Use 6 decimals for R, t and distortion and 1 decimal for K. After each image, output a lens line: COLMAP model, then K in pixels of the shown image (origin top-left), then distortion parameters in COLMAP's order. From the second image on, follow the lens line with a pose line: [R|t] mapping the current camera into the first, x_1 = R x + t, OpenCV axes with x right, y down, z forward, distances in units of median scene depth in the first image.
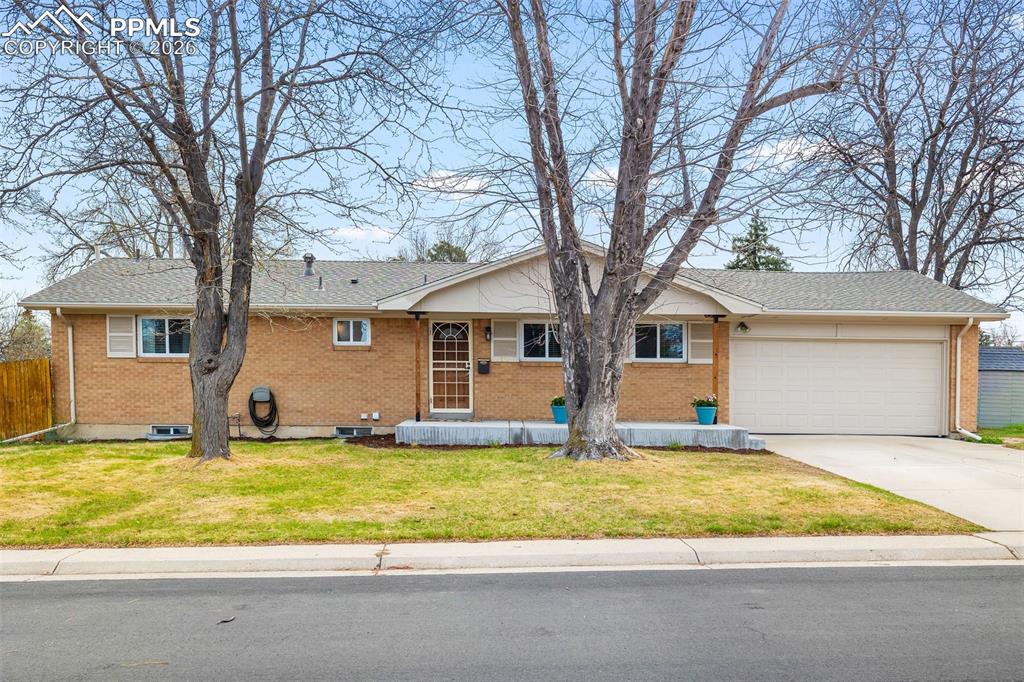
lens RADIAL K [[890.8, 0, 510.5], [0, 890.8, 345.6], [0, 0, 1]] dist [-0.009527, 0.003996]
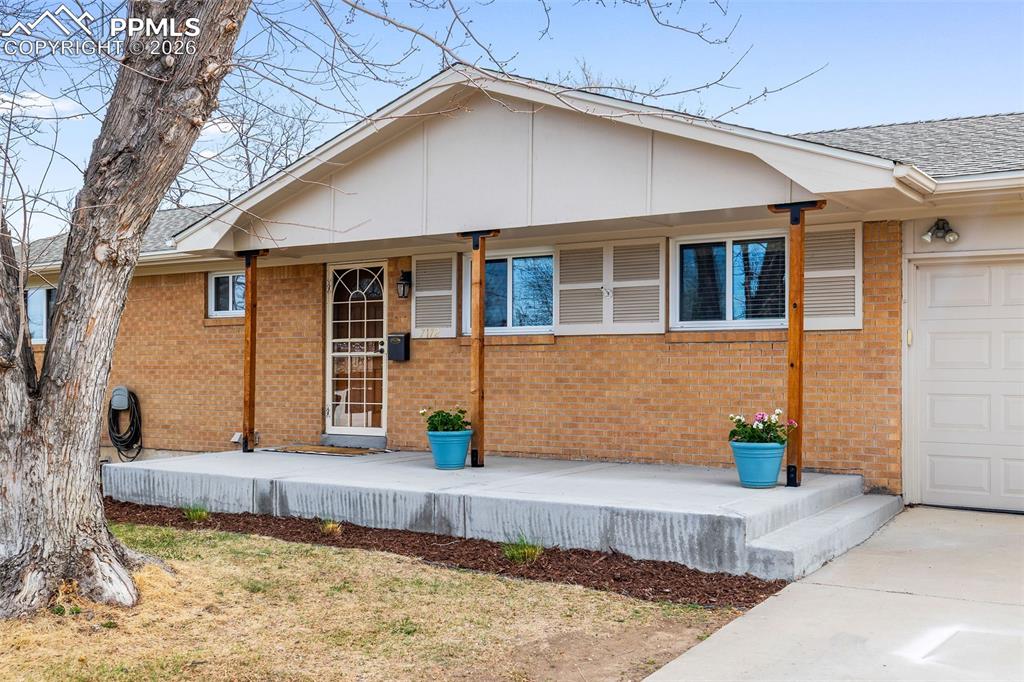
lens RADIAL K [[1041.5, 0, 506.6], [0, 1041.5, 351.6], [0, 0, 1]] dist [-0.001891, 0.000000]
pose [[0.822326, -0.018424, -0.568719, 0.368214], [0.038087, 0.999016, 0.022707, 0.014036], [0.567741, -0.040333, 0.822218, 0.533015]]
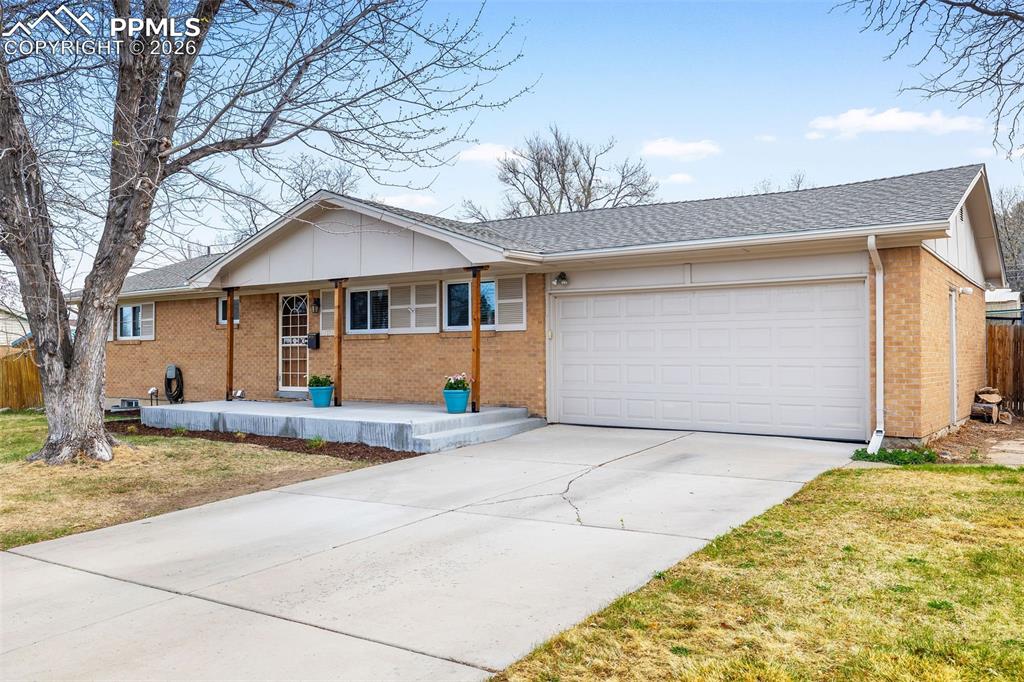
lens RADIAL K [[801.3, 0, 517.2], [0, 801.3, 330.3], [0, 0, 1]] dist [0.001060, 0.007772]
pose [[0.802003, -0.031219, -0.596503, 0.633756], [0.047932, 0.998776, 0.012172, 0.011842], [0.595393, -0.038354, 0.802519, 0.458707]]
